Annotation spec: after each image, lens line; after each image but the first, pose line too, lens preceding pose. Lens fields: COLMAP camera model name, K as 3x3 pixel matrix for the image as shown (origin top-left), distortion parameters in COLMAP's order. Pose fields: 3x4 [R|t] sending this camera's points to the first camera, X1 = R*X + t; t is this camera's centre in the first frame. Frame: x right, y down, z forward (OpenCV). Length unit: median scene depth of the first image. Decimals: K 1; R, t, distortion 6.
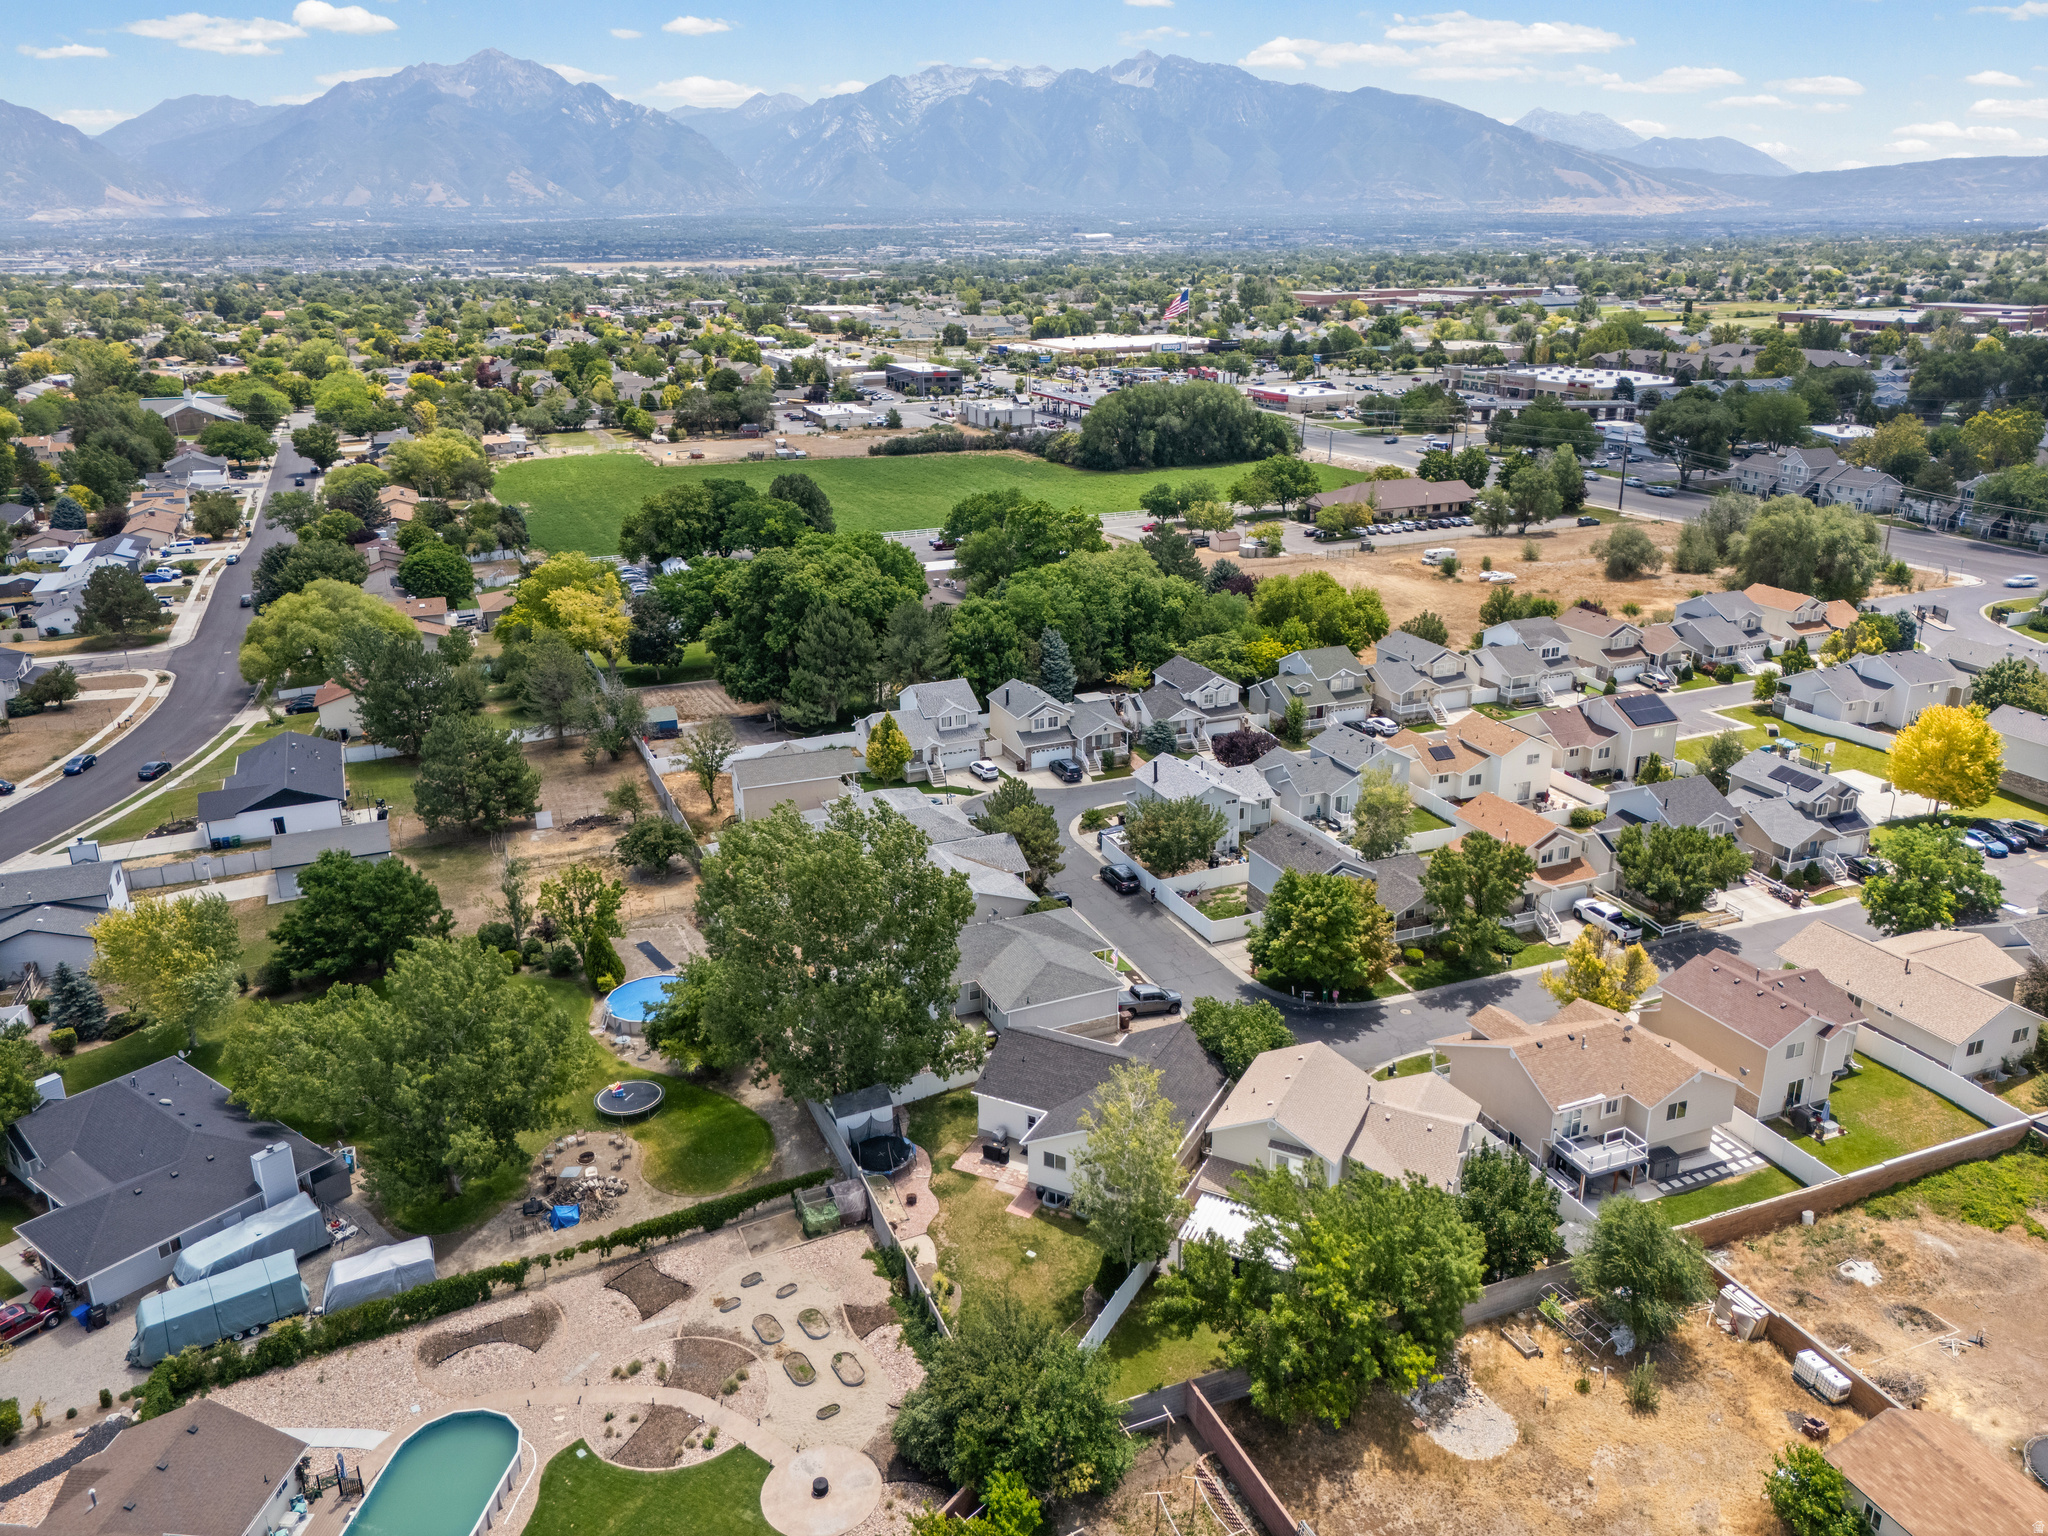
lens RADIAL K [[1531.8, 0, 1064.2], [0, 1531.8, 766.2], [0, 0, 1]] dist [0.043883, -0.004496]
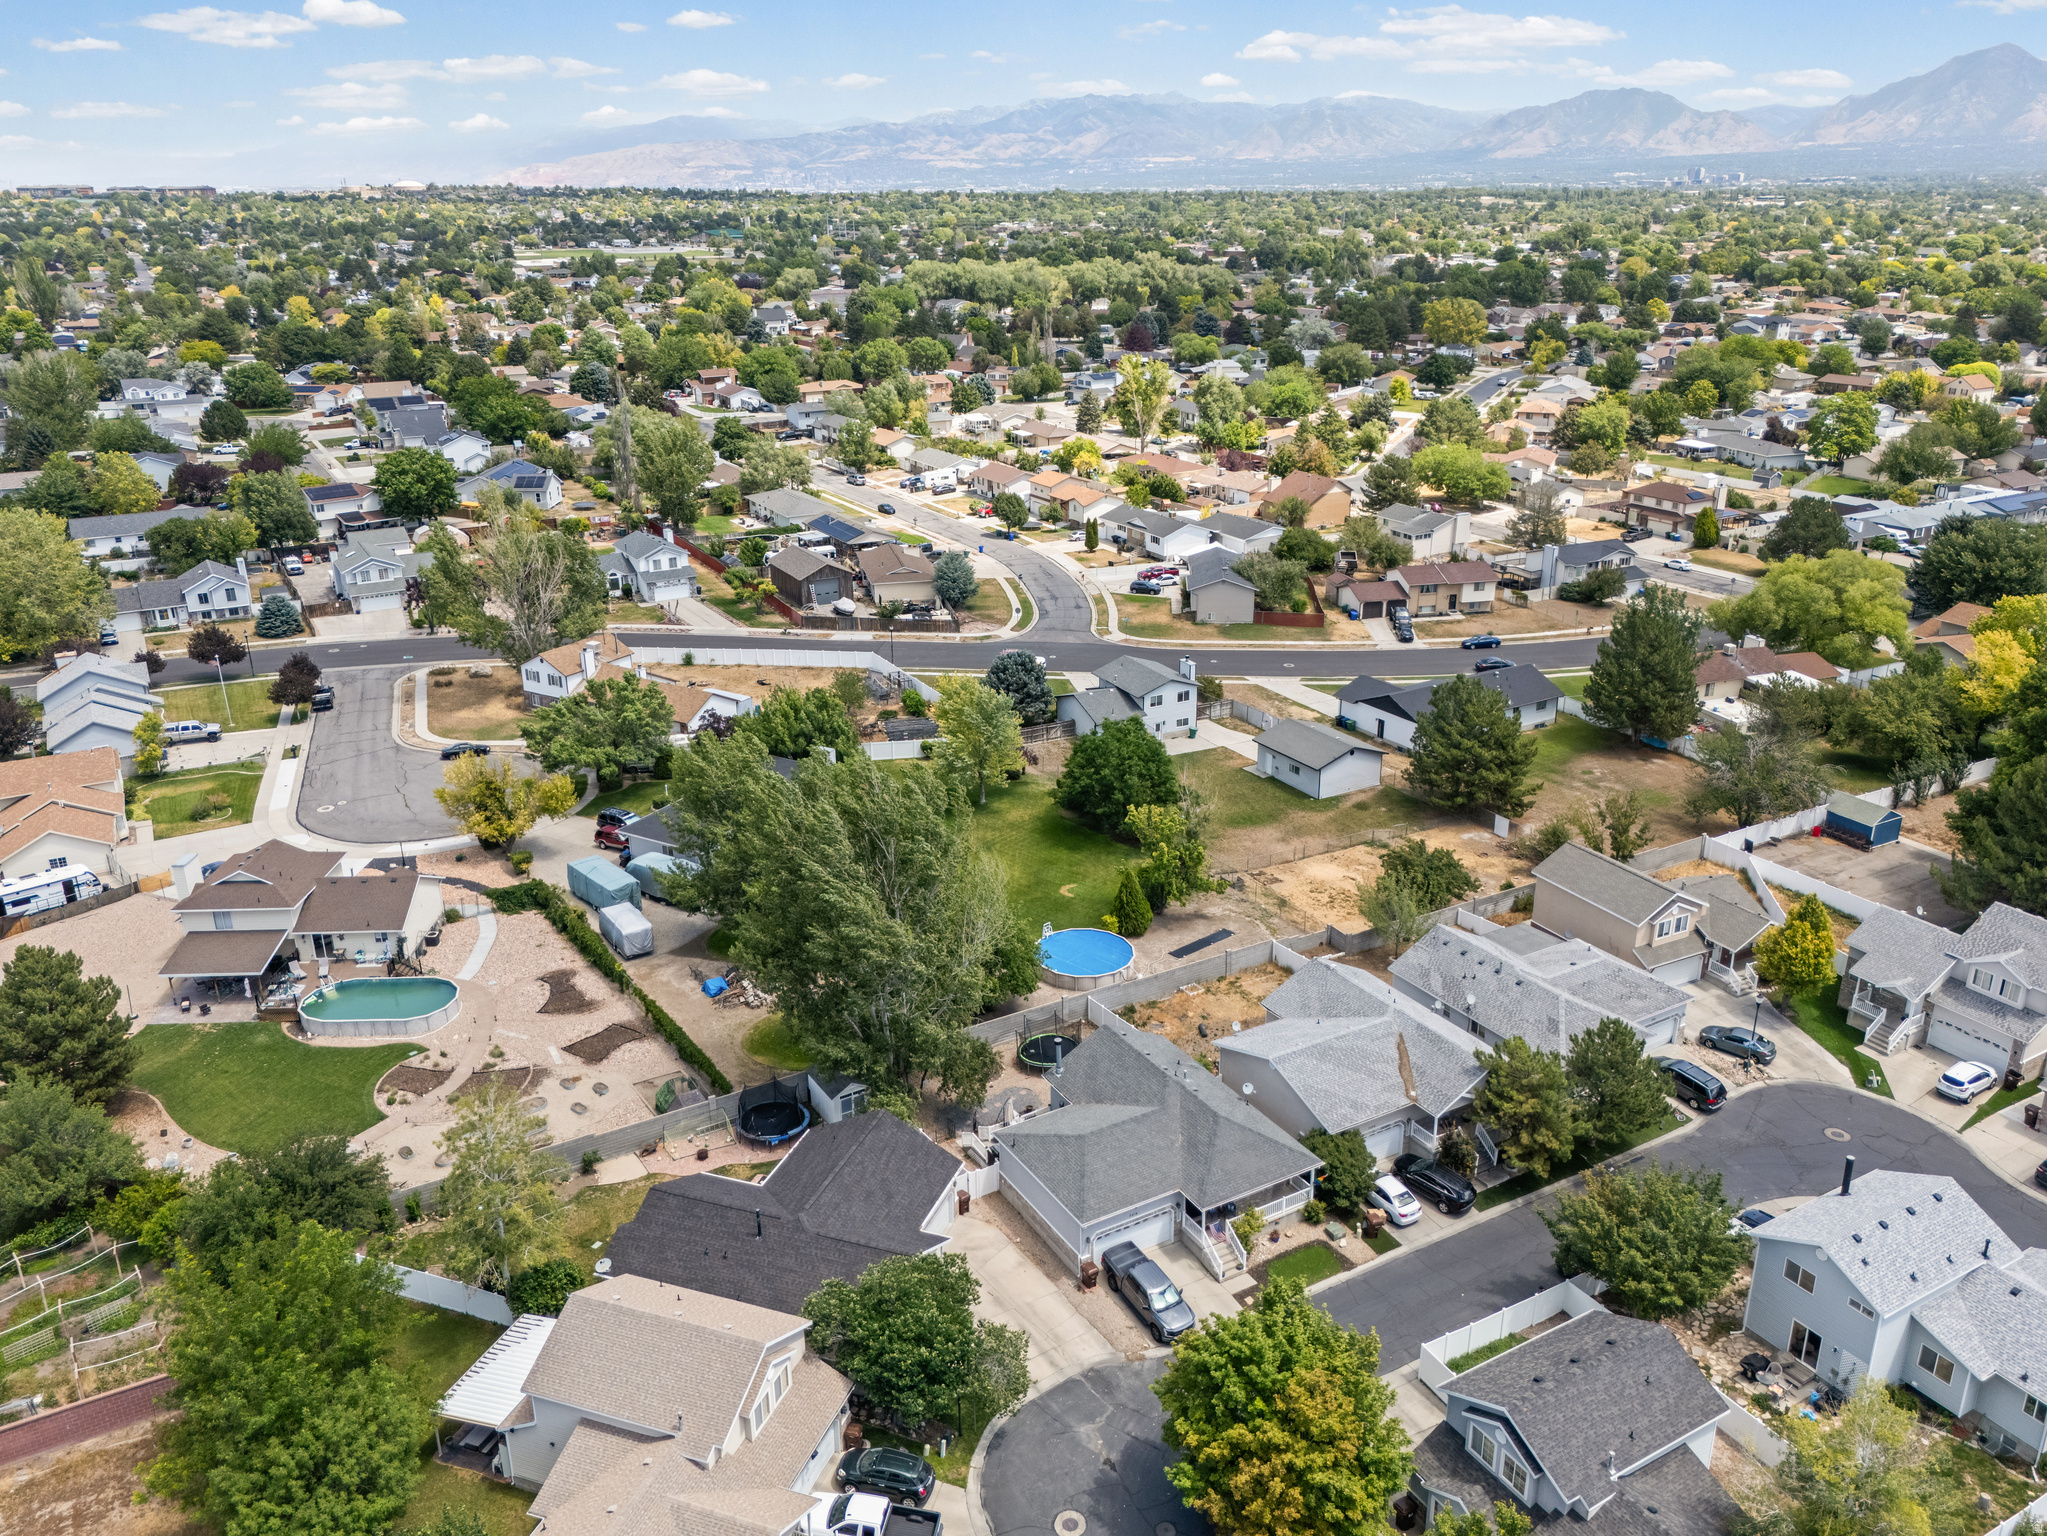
lens RADIAL K [[1531.0, 0, 1063.7], [0, 1531.0, 766.2], [0, 0, 1]] dist [0.043883, -0.004496]
pose [[0.127717, 0.371658, -0.919543, 0.850097], [-0.328566, 0.890637, 0.314340, -0.374858], [0.935806, 0.261984, 0.235864, 1.037917]]
